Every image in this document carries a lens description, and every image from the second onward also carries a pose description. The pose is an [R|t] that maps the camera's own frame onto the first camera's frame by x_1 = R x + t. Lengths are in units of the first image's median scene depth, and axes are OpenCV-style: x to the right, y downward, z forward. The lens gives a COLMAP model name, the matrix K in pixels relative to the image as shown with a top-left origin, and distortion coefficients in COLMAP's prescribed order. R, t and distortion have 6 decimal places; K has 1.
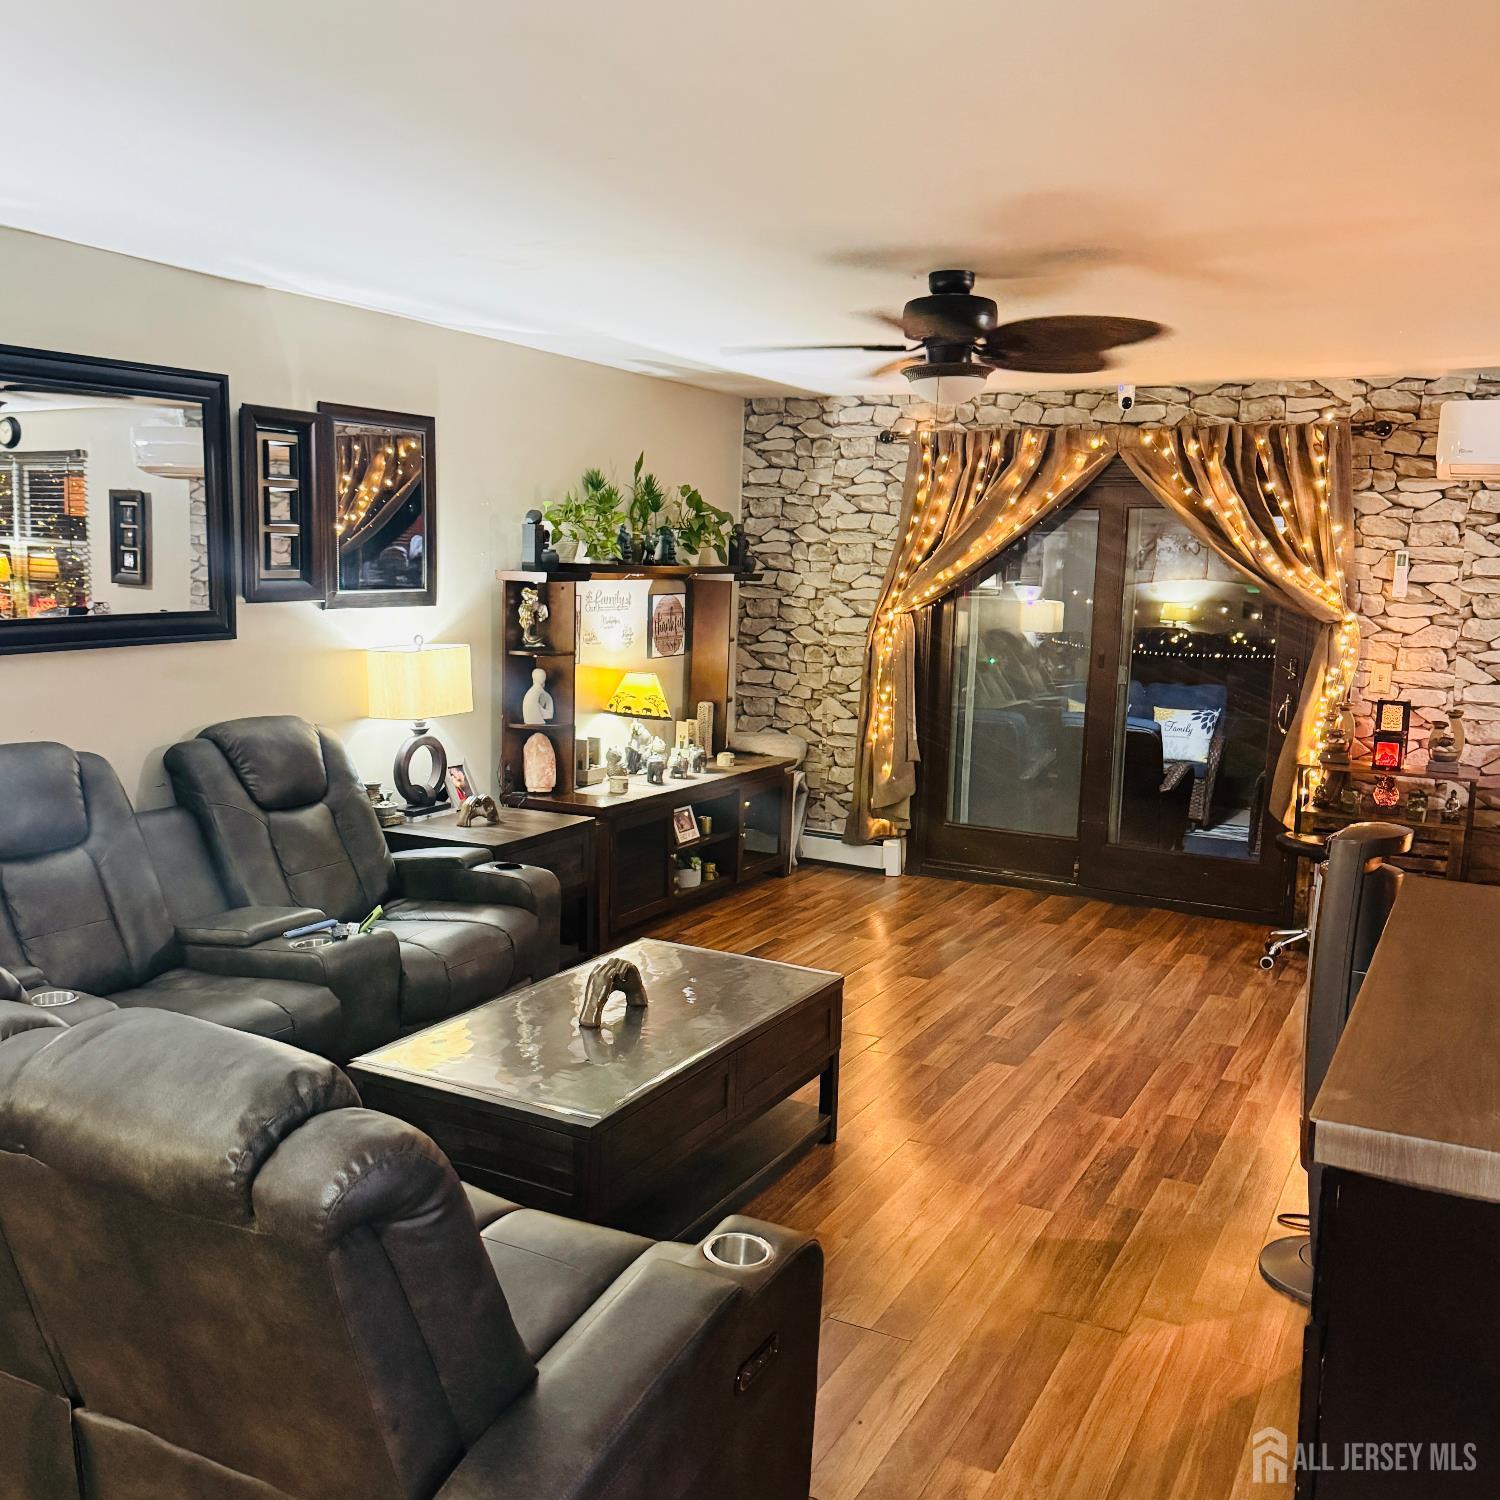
lens RADIAL K [[1415.7, 0, 749.3], [0, 1415.7, 740.3], [0, 0, 1]] dist [0.175429, -0.378739]
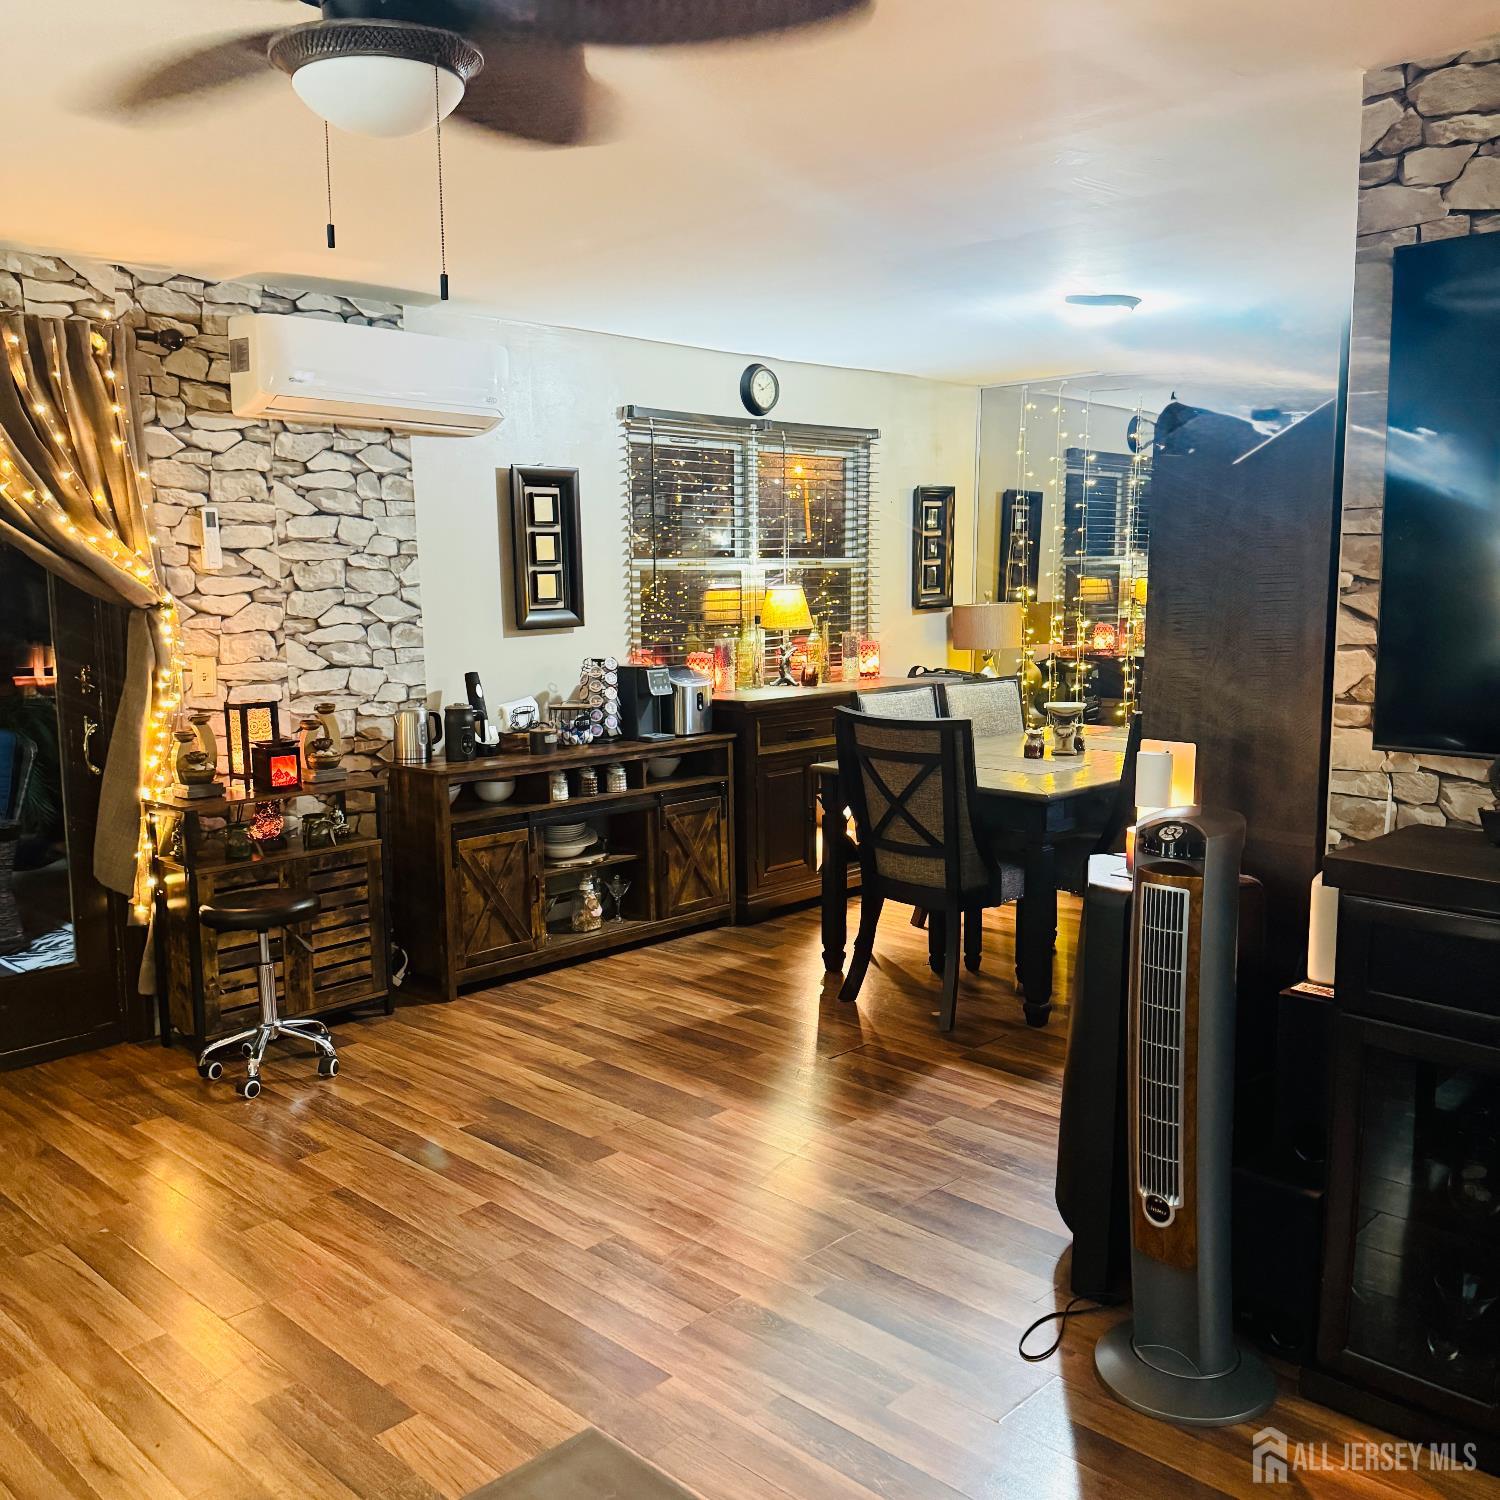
lens RADIAL K [[1405.5, 0, 746.2], [0, 1405.5, 741.3], [0, 0, 1]] dist [0.191111, -0.368485]
pose [[0.294223, -0.149079, 0.944038, -0.198341], [0.141179, 0.983703, 0.111342, -0.054547], [-0.945252, 0.100520, 0.310475, 0.511695]]
